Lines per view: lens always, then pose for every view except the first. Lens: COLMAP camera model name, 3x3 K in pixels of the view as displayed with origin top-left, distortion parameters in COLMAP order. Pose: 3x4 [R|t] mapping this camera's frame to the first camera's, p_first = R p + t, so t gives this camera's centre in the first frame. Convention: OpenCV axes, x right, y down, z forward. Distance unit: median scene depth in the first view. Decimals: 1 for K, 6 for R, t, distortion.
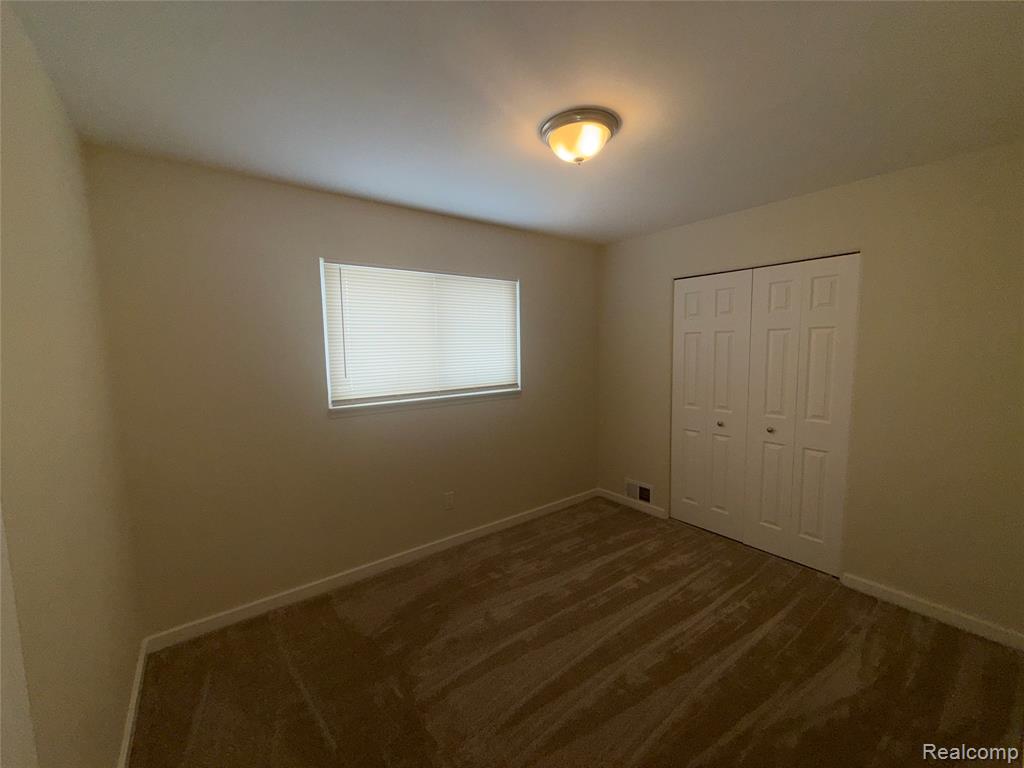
lens RADIAL K [[407.4, 0, 514.8], [0, 407.4, 383.6], [0, 0, 1]] dist [-0.001018, 0.000762]
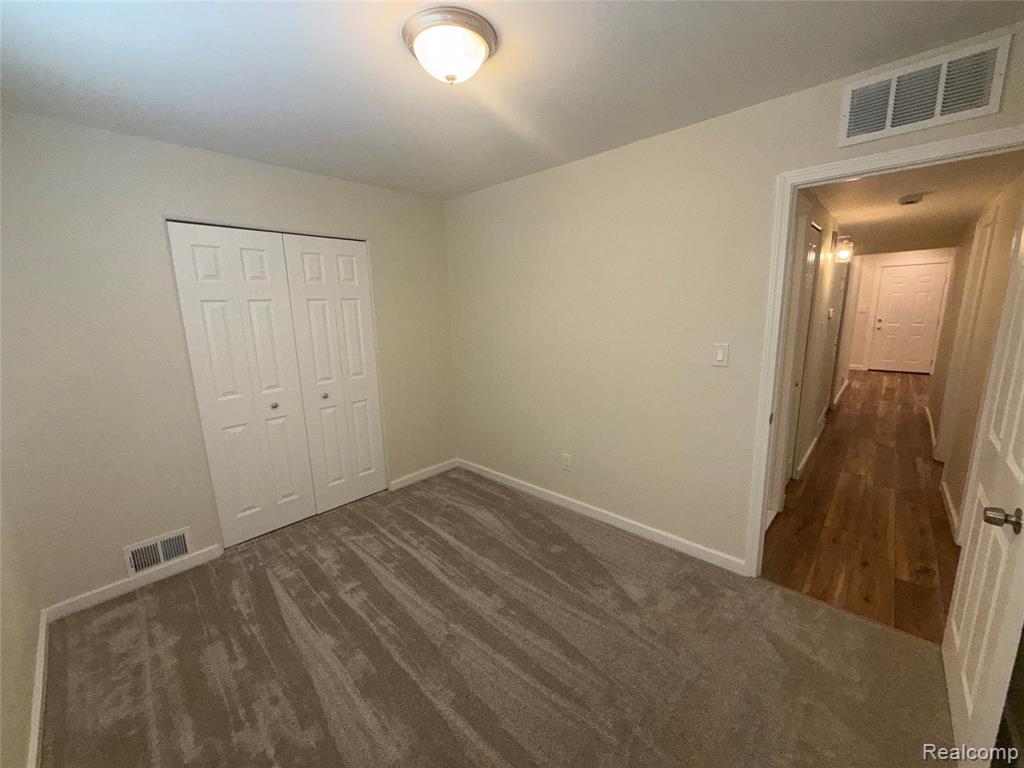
lens RADIAL K [[407.4, 0, 501.2], [0, 407.4, 385.1], [0, 0, 1]] dist [-0.001018, 0.000762]
pose [[-0.150663, -0.160390, 0.975487, -0.468493], [0.127071, 0.975424, 0.180005, -0.045743], [-0.980384, 0.151076, -0.126580, 0.682125]]
